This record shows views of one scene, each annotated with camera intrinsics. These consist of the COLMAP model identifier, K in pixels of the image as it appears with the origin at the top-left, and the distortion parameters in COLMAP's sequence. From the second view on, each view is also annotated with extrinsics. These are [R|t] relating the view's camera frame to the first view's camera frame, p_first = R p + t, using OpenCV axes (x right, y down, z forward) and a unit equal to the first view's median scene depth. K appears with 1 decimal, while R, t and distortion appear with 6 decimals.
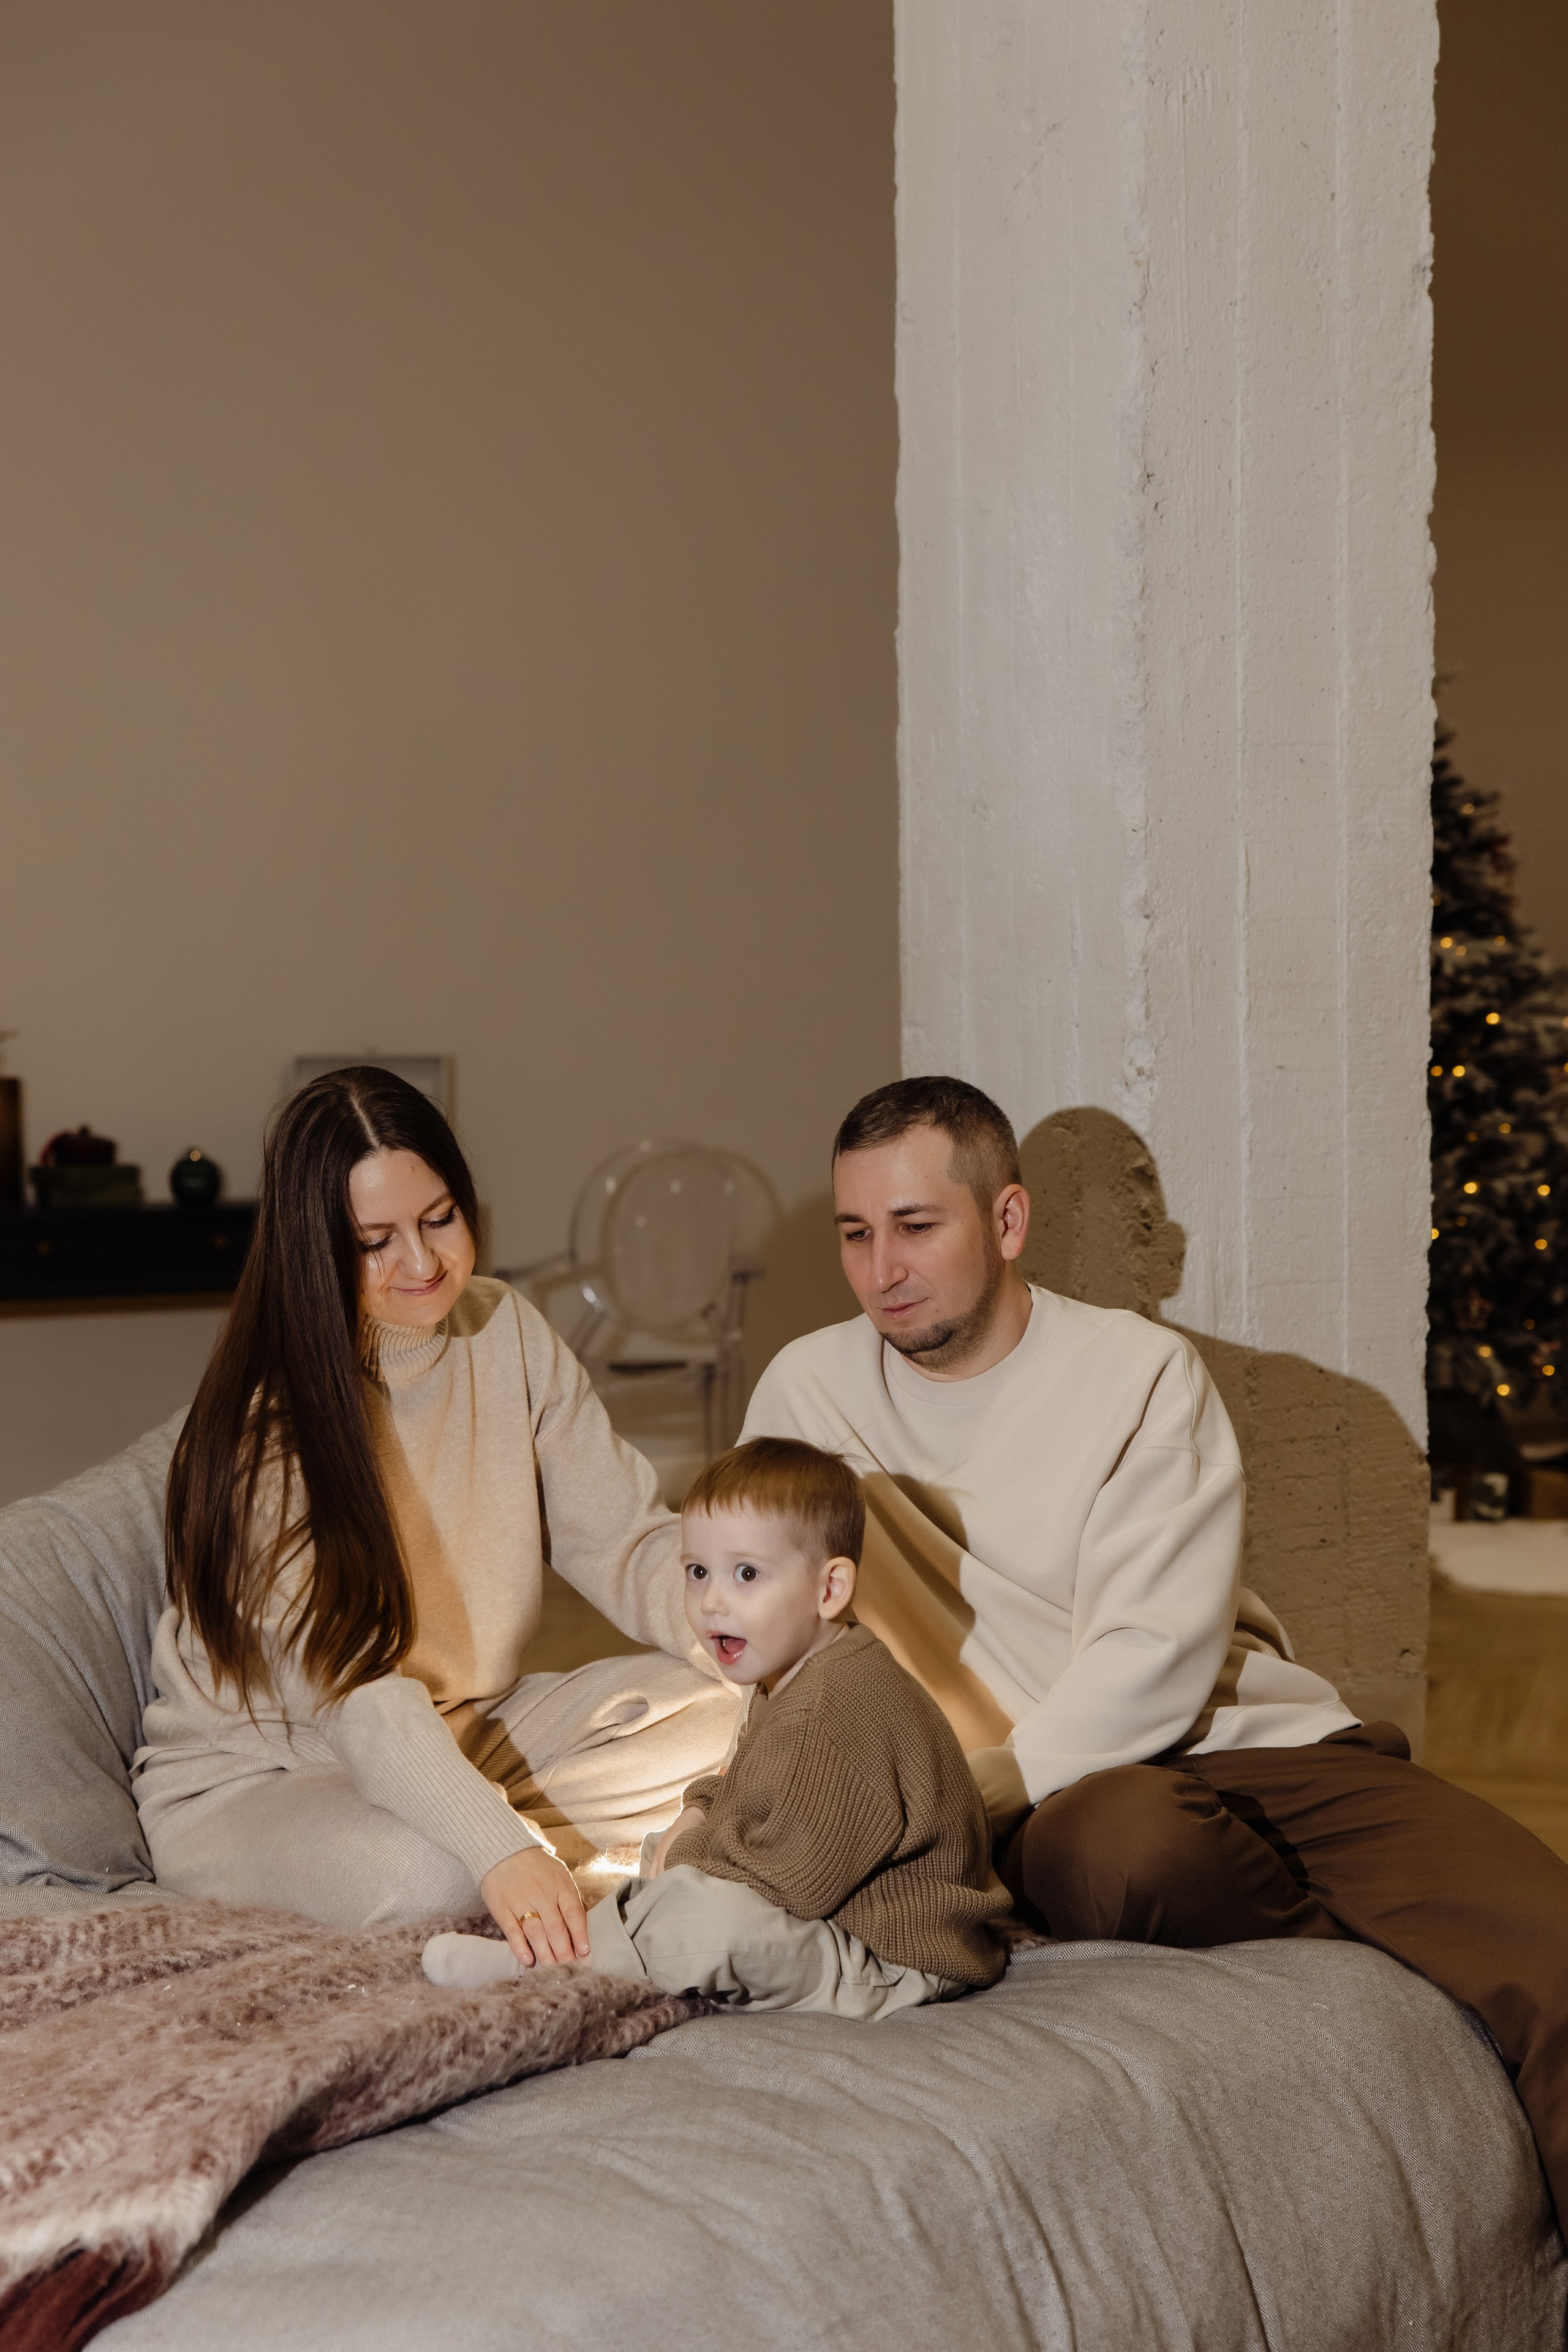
lens RADIAL K [[3850.8, 0, 784.0], [0, 3850.8, 1176.0], [0, 0, 1]] dist [0.116514, 0.226294]
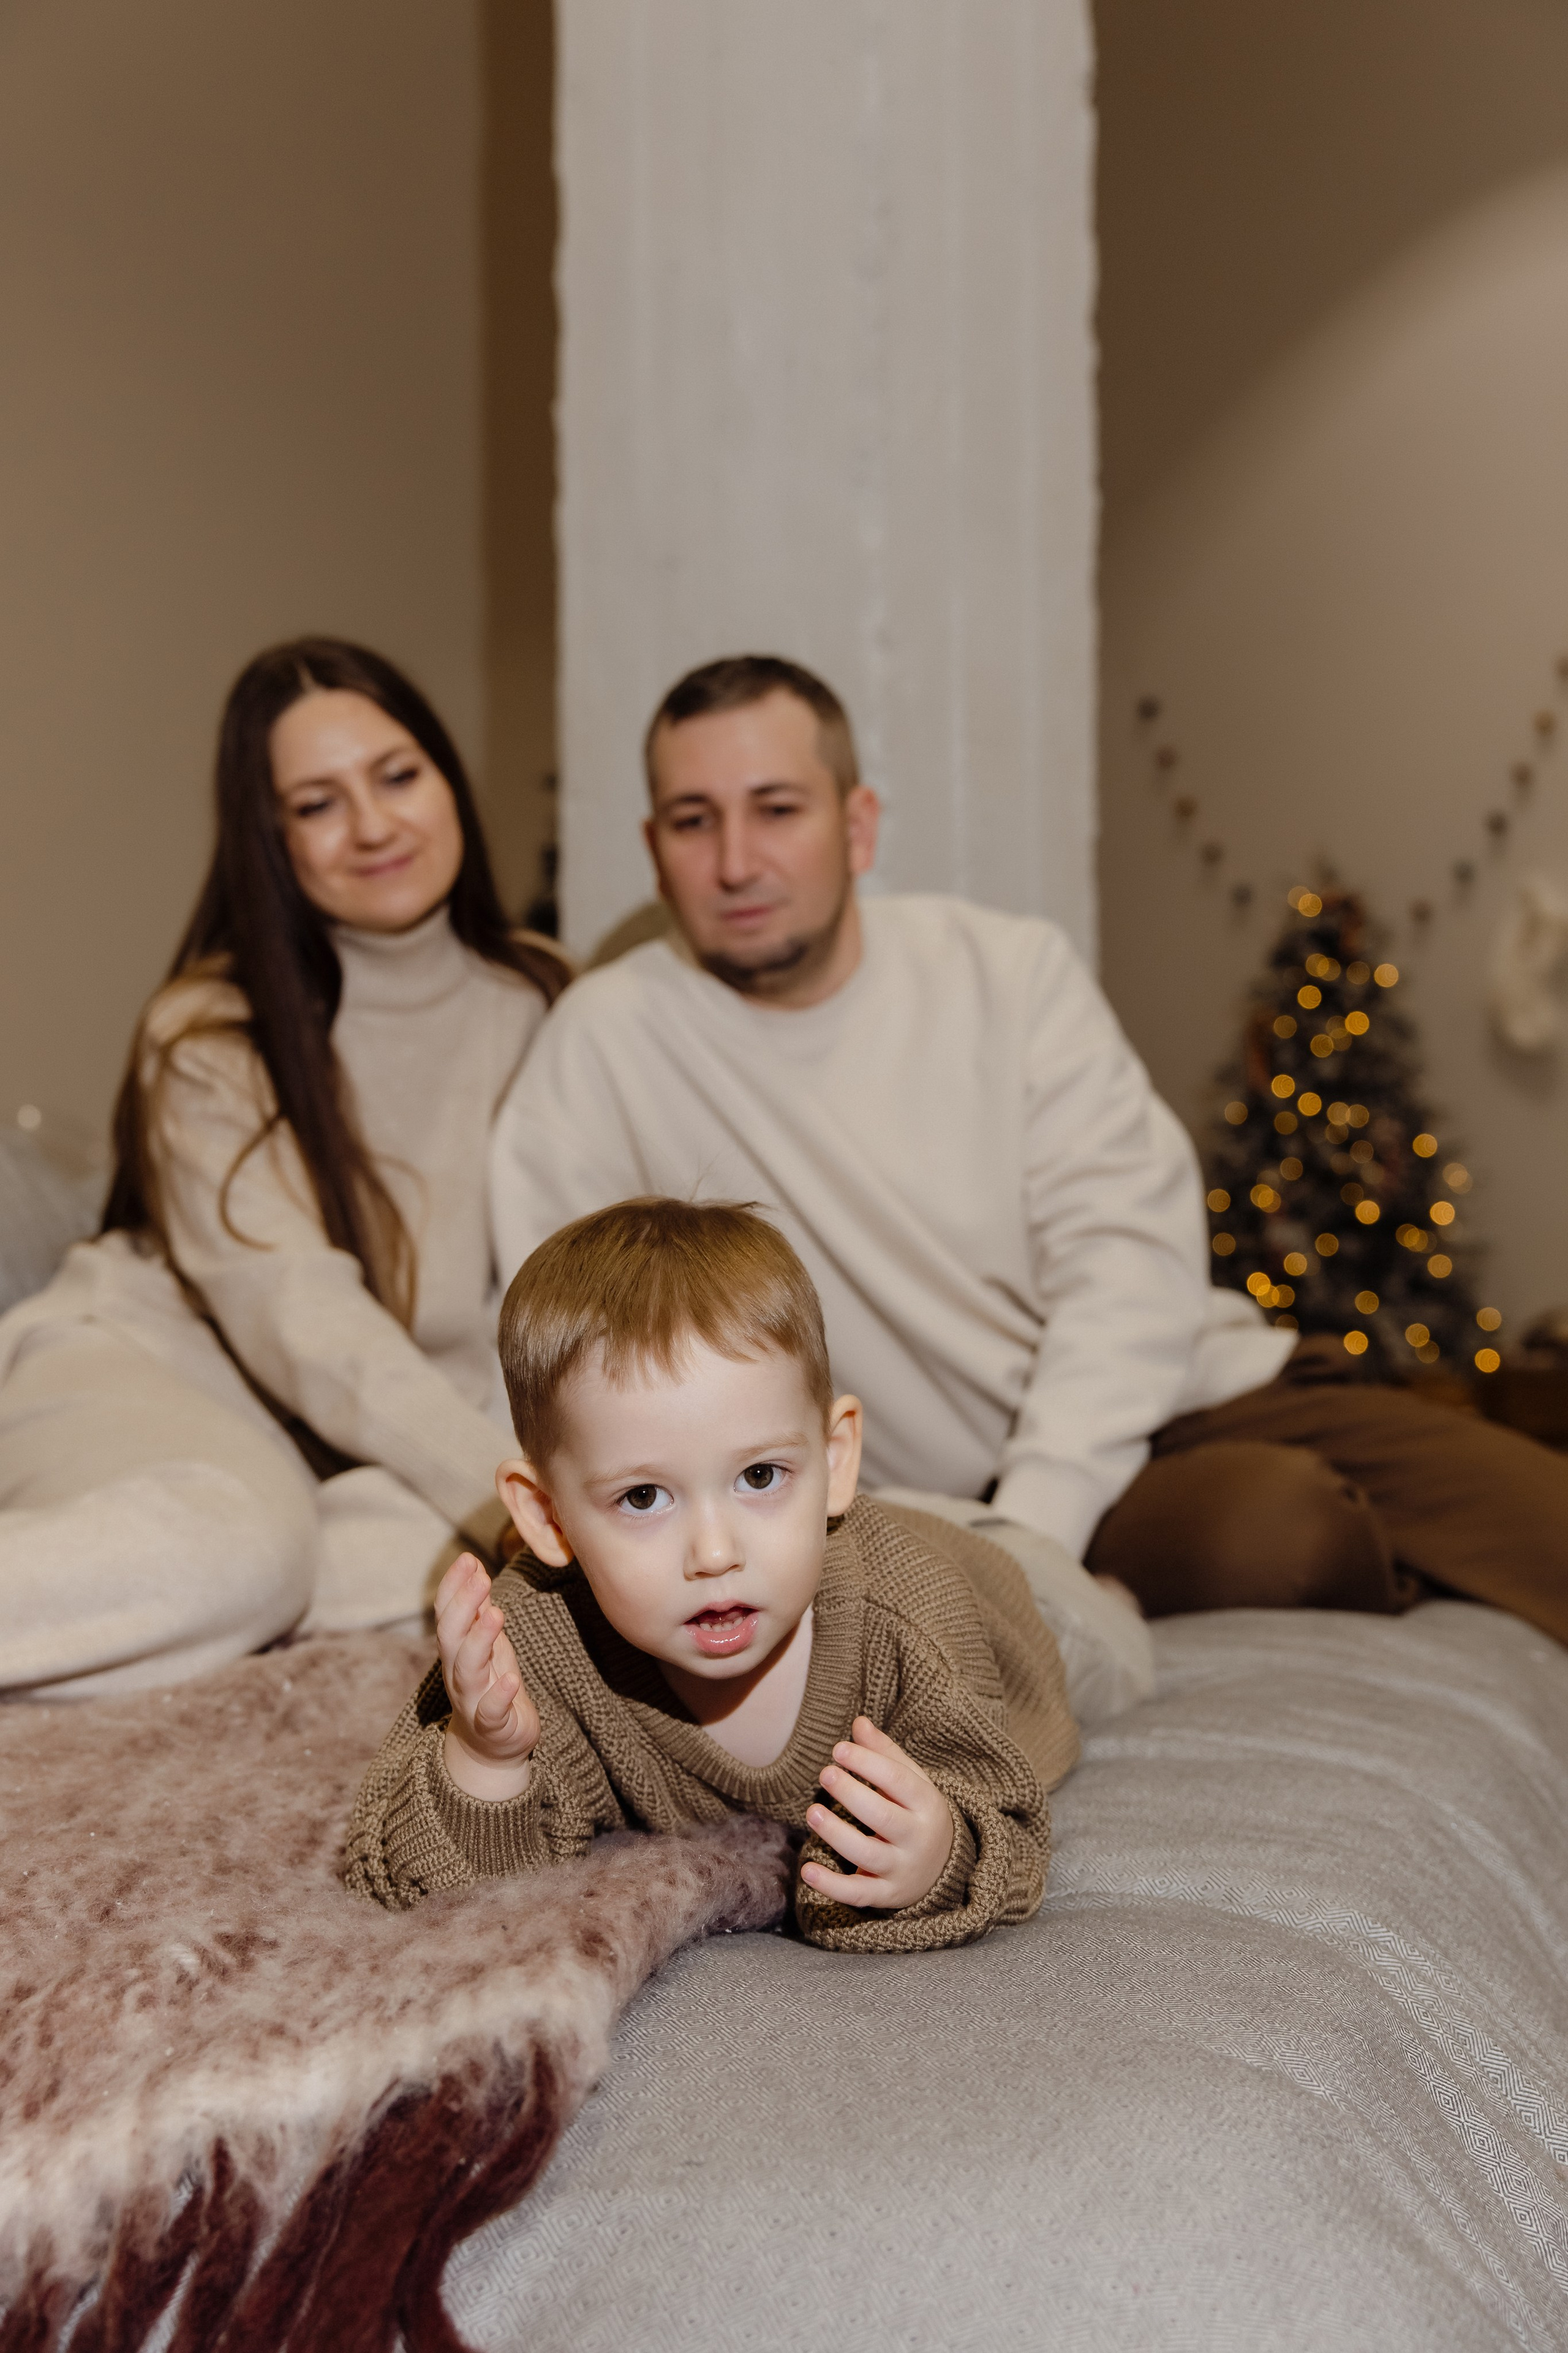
lens RADIAL K [[2667.1, 0, 729.9], [0, 2667.1, 1173.8], [0, 0, 1]] dist [-0.184113, 0.876598]
pose [[0.951935, 0.002811, 0.306286, -0.073407], [0.014667, 0.998392, -0.054749, 0.050325], [-0.305948, 0.056610, 0.950364, 0.187596]]
